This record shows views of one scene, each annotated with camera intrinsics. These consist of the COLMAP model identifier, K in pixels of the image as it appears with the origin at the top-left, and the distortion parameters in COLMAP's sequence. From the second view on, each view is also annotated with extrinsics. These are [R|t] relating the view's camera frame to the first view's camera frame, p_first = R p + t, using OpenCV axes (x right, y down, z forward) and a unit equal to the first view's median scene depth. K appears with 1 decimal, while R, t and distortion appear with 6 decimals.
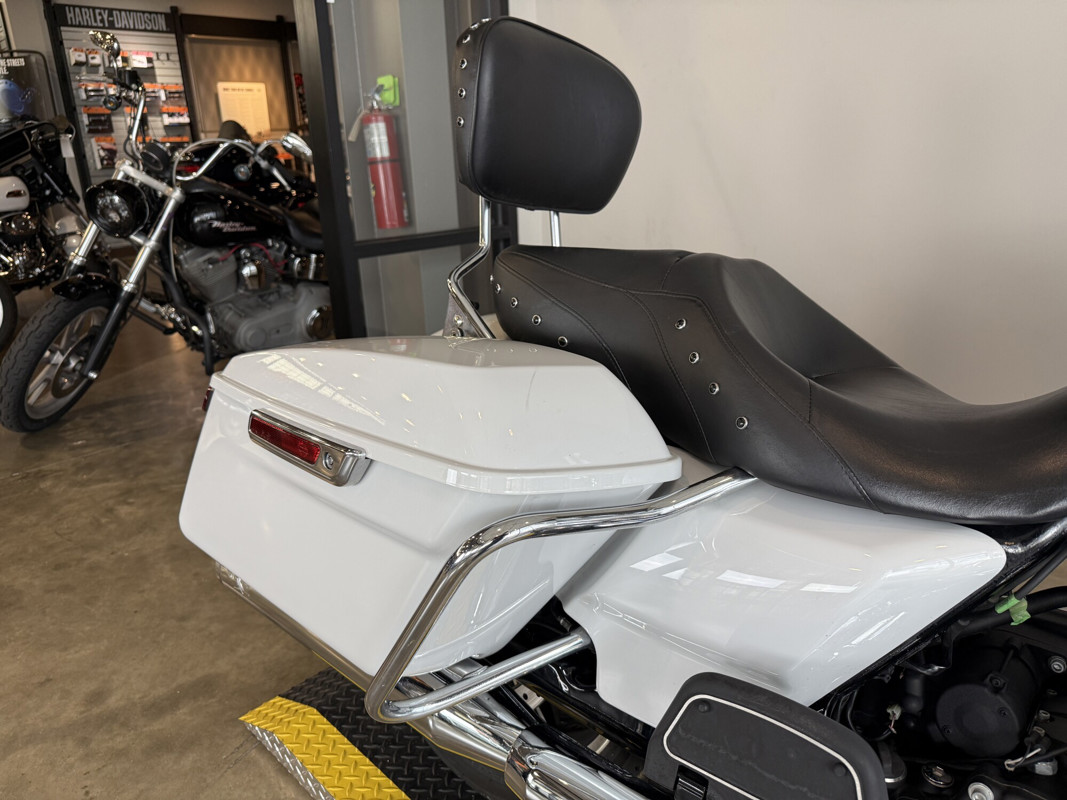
lens RADIAL K [[743.6, 0, 533.5], [0, 743.6, 400.0], [0, 0, 1]] dist [0.003882, -0.003844]
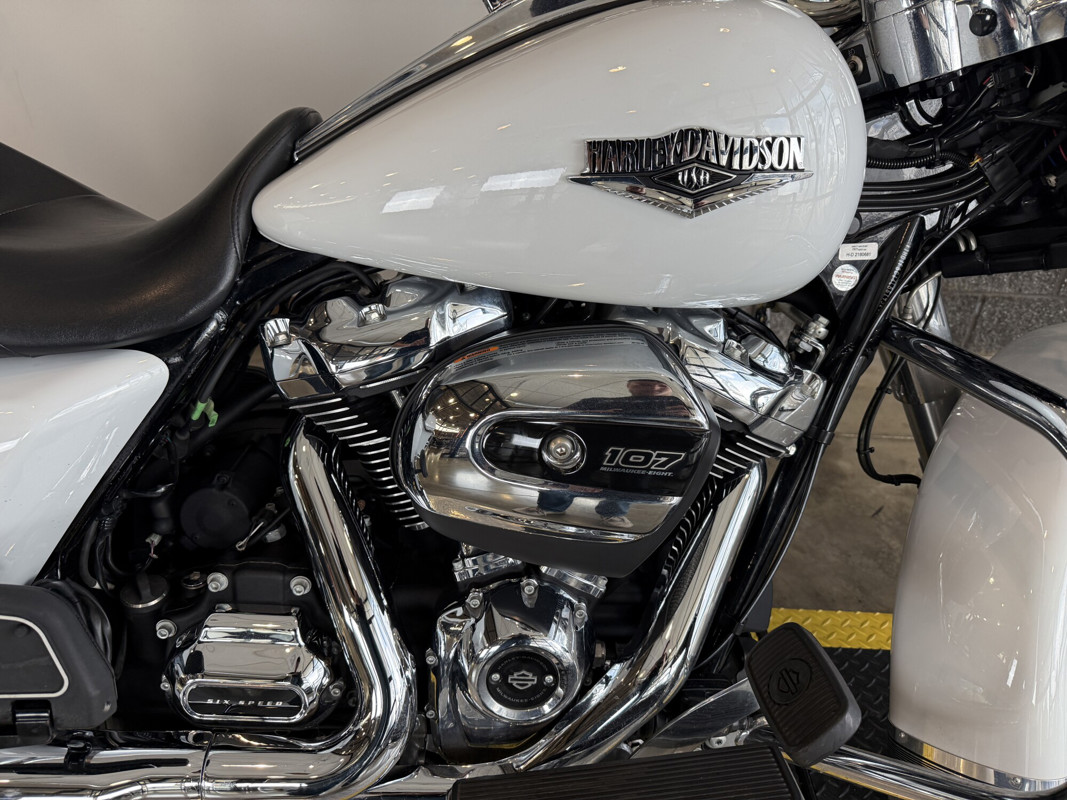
lens RADIAL K [[743.6, 0, 533.5], [0, 743.6, 400.0], [0, 0, 1]] dist [0.003882, -0.003844]
pose [[0.738915, -0.291344, 0.607556, 0.326749], [0.160521, 0.951841, 0.261213, 0.056182], [-0.654399, -0.095489, 0.750096, -0.100248]]
